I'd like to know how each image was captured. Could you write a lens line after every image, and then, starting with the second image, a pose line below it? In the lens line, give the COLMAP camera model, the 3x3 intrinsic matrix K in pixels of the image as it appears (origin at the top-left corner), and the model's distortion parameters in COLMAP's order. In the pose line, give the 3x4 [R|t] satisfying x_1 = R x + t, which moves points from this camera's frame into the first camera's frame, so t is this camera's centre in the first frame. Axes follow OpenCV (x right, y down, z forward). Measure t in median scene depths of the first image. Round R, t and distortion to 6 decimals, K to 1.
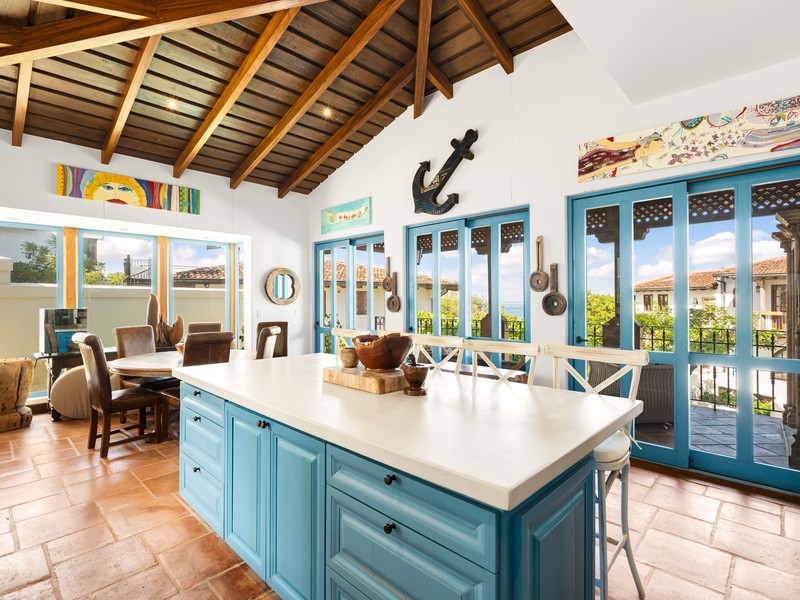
lens RADIAL K [[403.2, 0, 400.2], [0, 403.2, 300.9], [0, 0, 1]] dist [0.002394, -0.000035]
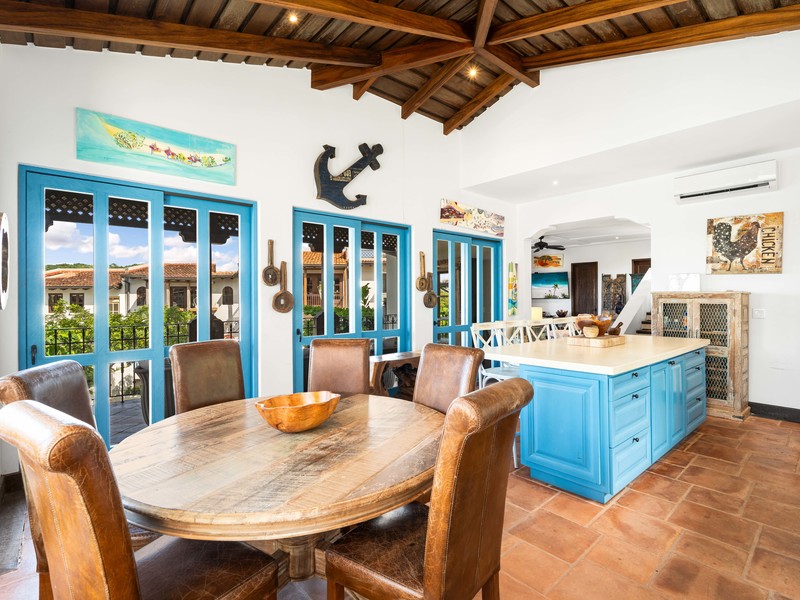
lens RADIAL K [[403.2, 0, 384.5], [0, 403.2, 296.8], [0, 0, 1]] dist [0.002394, -0.000035]
pose [[0.098780, 0.006134, 0.995090, -0.552235], [0.004825, 0.999966, -0.006643, 0.002026], [-0.995098, 0.005457, 0.098747, 0.520824]]
